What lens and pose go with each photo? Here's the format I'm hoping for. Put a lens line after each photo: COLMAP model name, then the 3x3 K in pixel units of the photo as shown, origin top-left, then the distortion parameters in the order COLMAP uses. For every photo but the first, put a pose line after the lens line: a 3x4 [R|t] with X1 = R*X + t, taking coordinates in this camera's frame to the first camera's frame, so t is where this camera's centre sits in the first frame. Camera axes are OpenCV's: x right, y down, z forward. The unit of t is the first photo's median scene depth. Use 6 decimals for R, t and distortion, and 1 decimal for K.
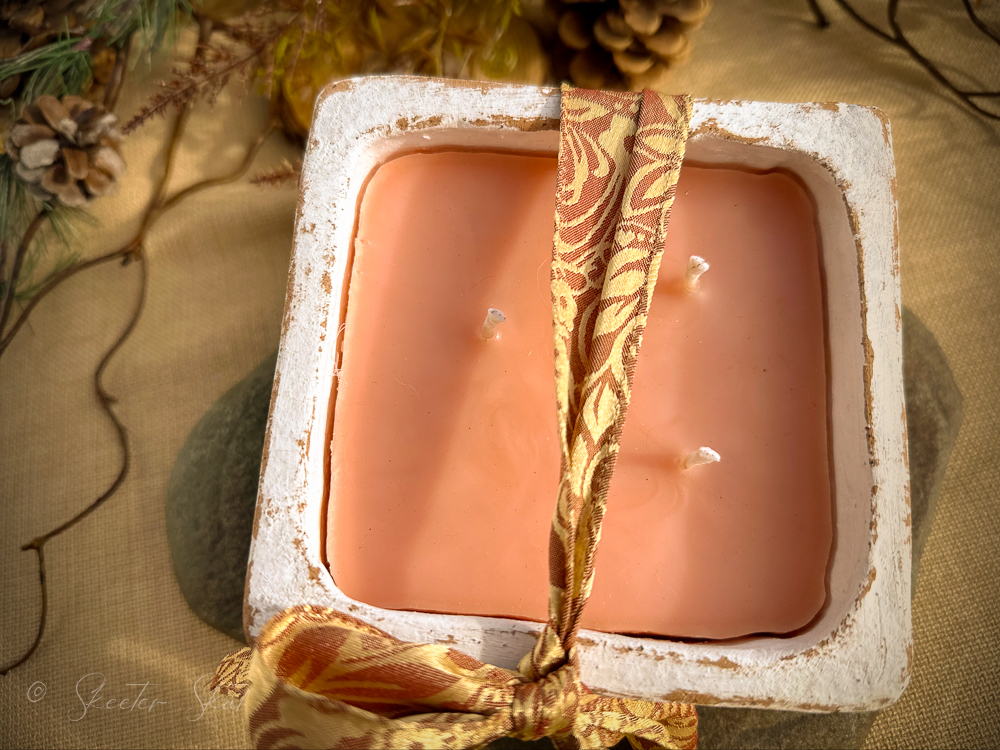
lens RADIAL K [[745.7, 0, 496.0], [0, 745.7, 391.2], [0, 0, 1]] dist [-0.046344, -0.001131]
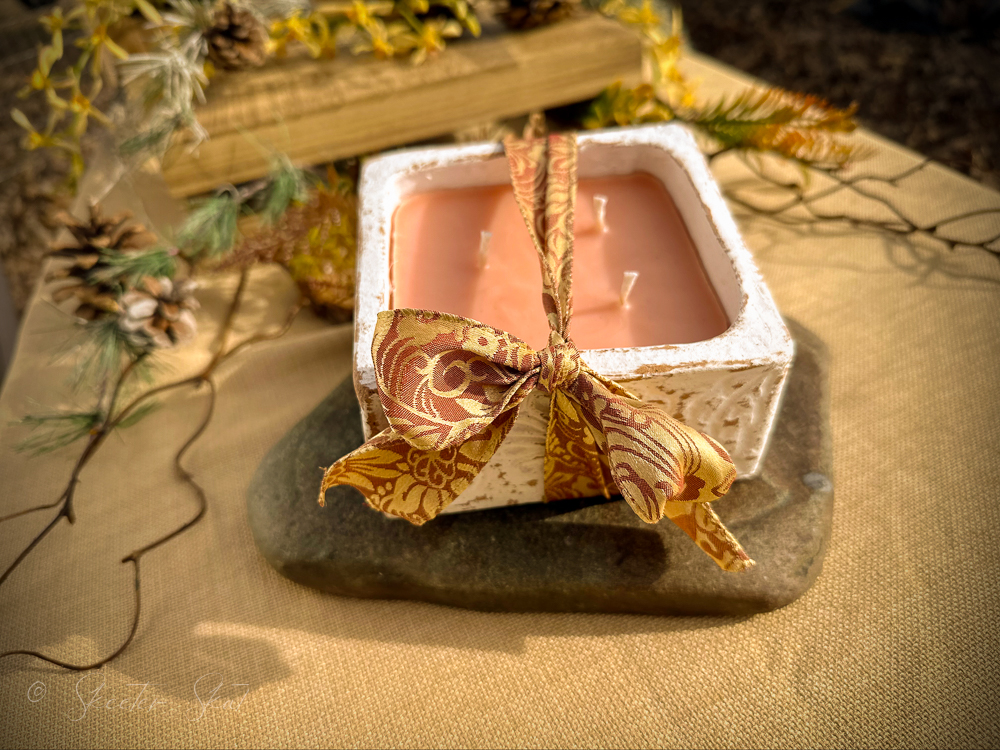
lens RADIAL K [[745.7, 0, 500.5], [0, 745.7, 379.4], [0, 0, 1]] dist [-0.046344, -0.001131]
pose [[0.985282, -0.147133, 0.087016, -0.114247], [0.170879, 0.861201, -0.478678, 0.688986], [-0.004509, 0.486502, 0.873668, -0.201951]]
